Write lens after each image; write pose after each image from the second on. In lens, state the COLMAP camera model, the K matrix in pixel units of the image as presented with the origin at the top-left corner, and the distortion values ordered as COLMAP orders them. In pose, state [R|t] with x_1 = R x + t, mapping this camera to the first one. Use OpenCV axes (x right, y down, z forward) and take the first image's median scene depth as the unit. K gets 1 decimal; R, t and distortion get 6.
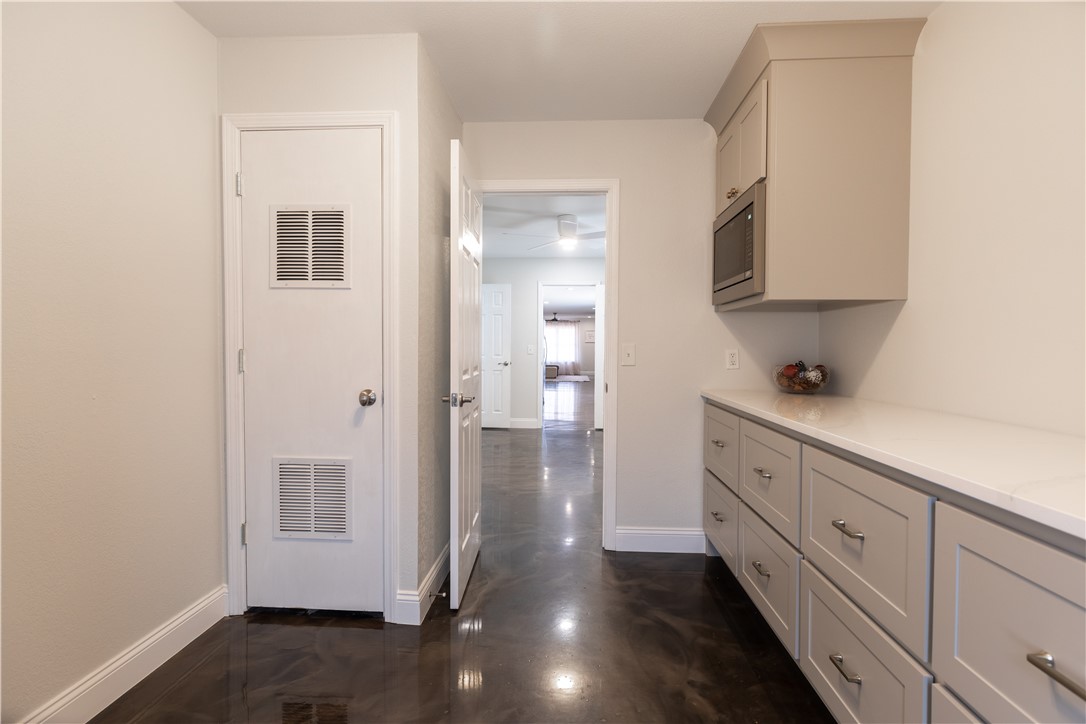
lens RADIAL K [[524.4, 0, 547.3], [0, 524.4, 359.4], [0, 0, 1]] dist [-0.002316, 0.000137]
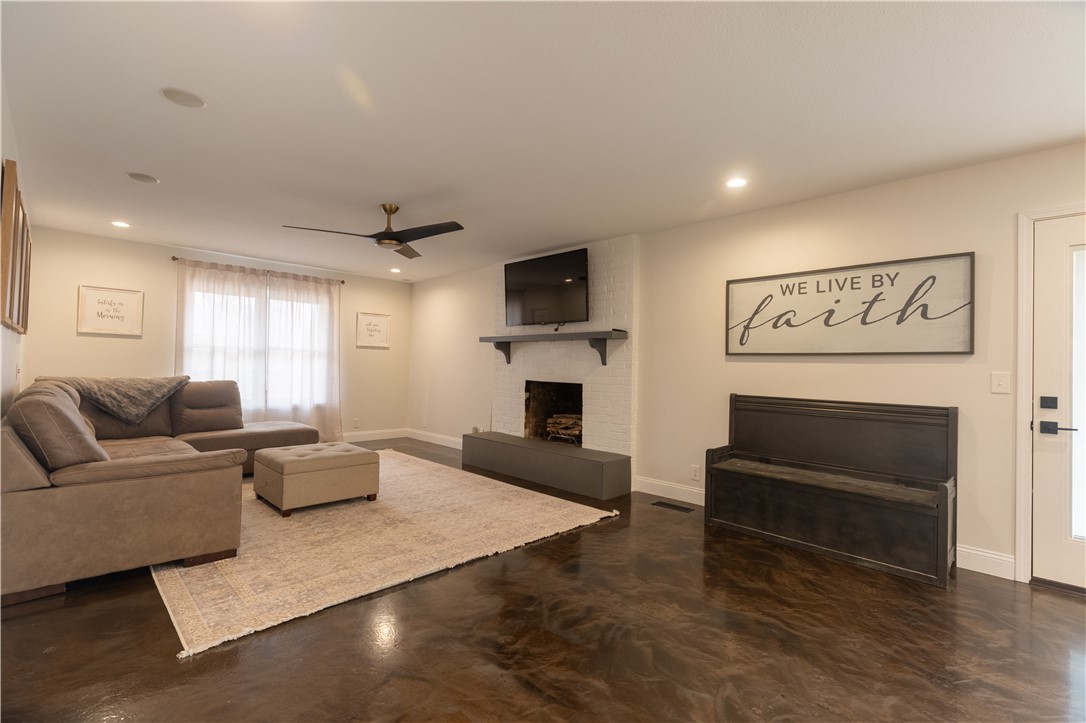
lens RADIAL K [[486.3, 0, 549.7], [0, 486.3, 360.2], [0, 0, 1]] dist [0.003867, -0.000628]
pose [[0.672015, 0.016398, 0.740356, -0.087653], [-0.001195, 0.999778, -0.021059, -0.018898], [-0.740537, 0.013267, 0.671885, 0.775230]]
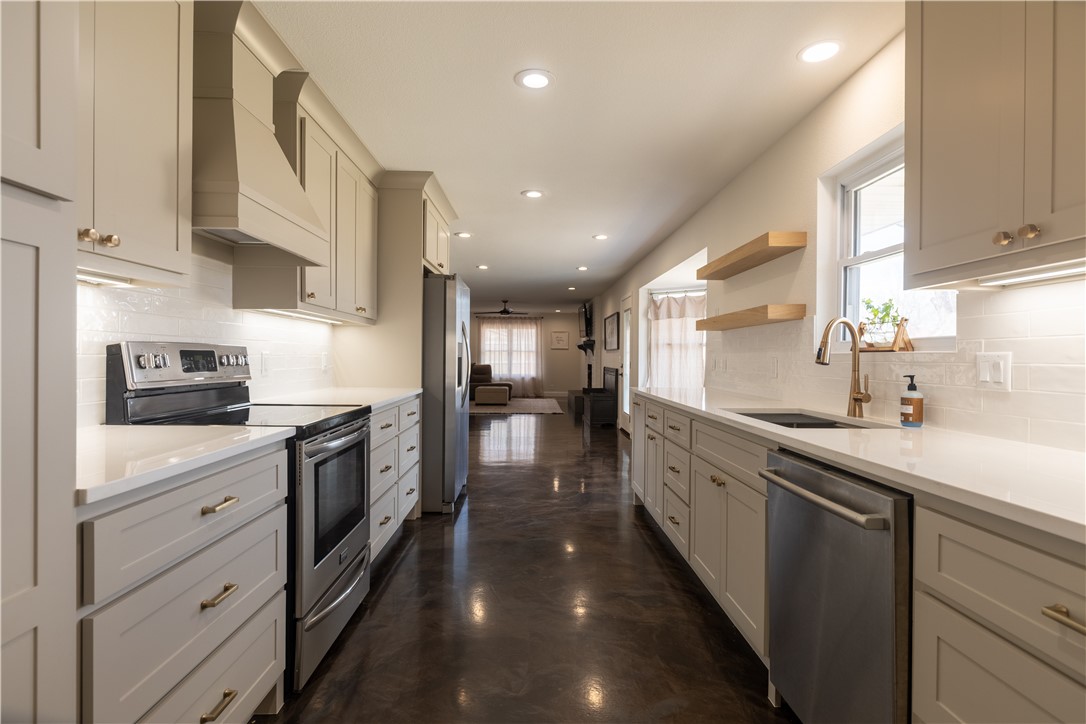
lens RADIAL K [[524.4, 0, 547.3], [0, 524.4, 359.4], [0, 0, 1]] dist [-0.002316, 0.000137]
pose [[0.996780, 0.001948, 0.080157, 0.014011], [-0.000638, 0.999866, -0.016354, -0.008351], [-0.080178, 0.016250, 0.996648, 0.358095]]
